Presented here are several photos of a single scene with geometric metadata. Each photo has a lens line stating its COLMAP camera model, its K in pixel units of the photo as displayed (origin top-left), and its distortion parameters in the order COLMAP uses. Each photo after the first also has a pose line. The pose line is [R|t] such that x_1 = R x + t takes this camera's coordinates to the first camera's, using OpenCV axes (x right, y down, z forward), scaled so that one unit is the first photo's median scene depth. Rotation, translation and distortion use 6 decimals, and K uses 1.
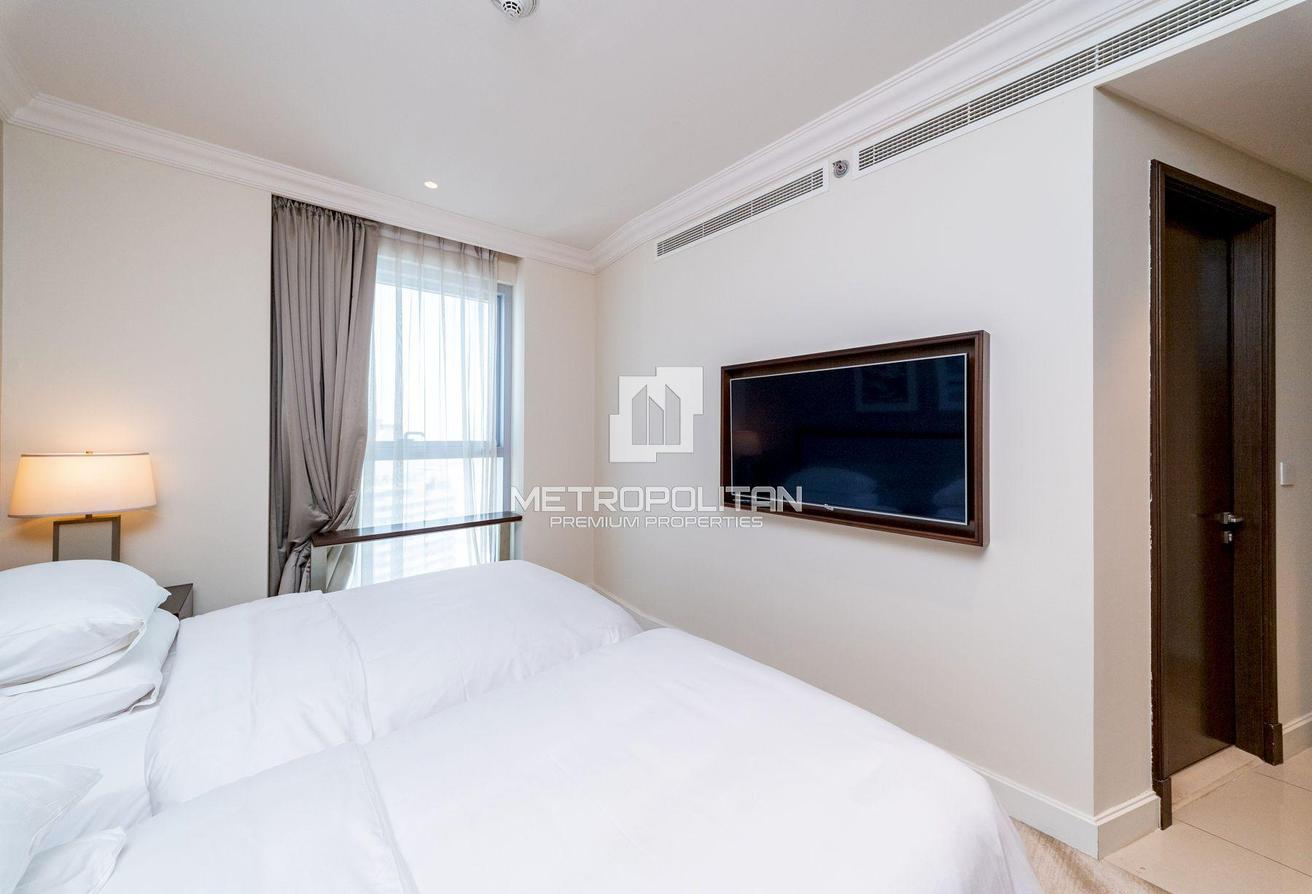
lens RADIAL K [[455.2, 0, 695.7], [0, 455.2, 439.1], [0, 0, 1]] dist [-0.001110, -0.000079]
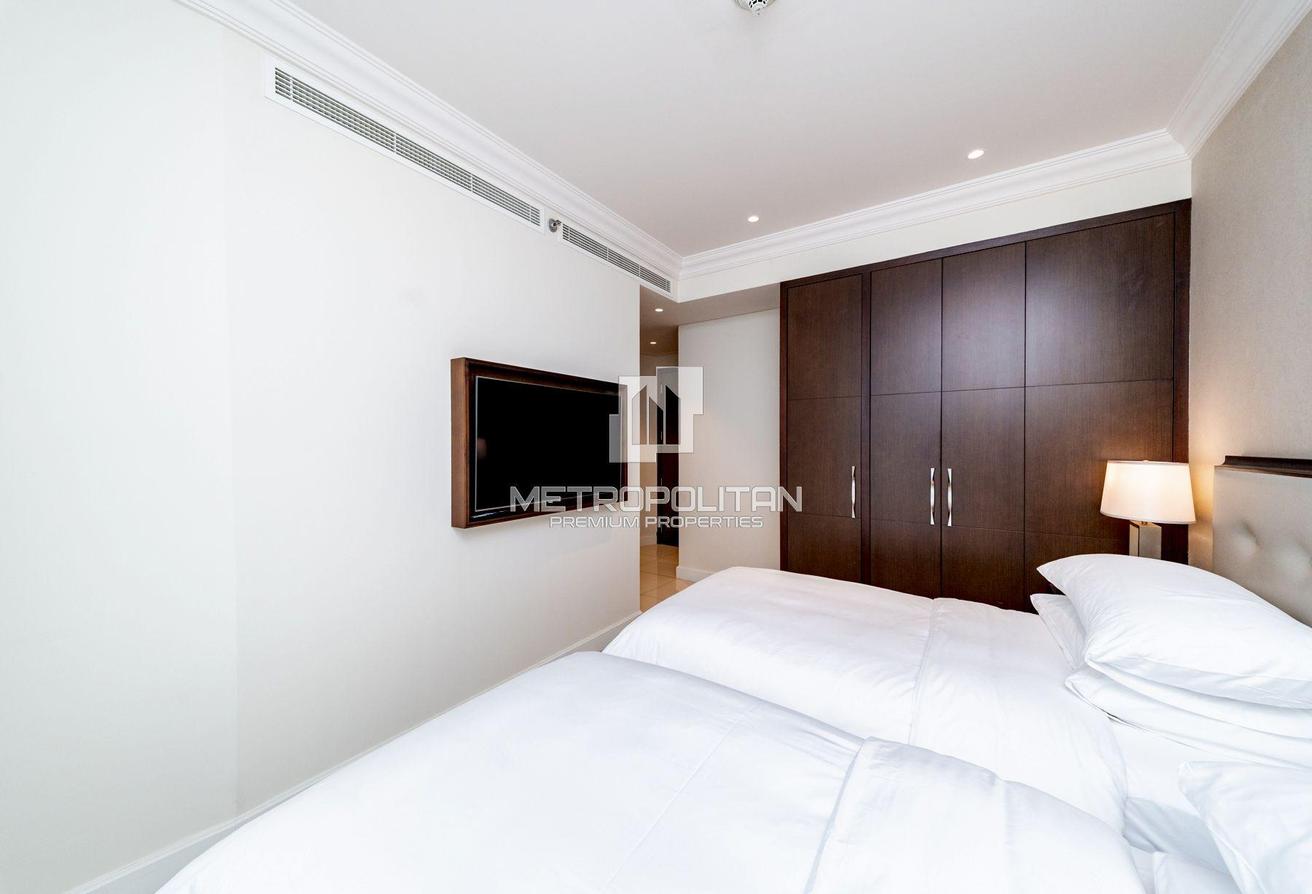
lens RADIAL K [[455.2, 0, 653.5], [0, 455.2, 447.1], [0, 0, 1]] dist [-0.001110, -0.000079]
pose [[-0.174857, -0.013381, 0.984503, -0.924554], [-0.001004, 0.999910, 0.013412, -0.011138], [-0.984593, 0.001356, -0.174854, 0.925683]]
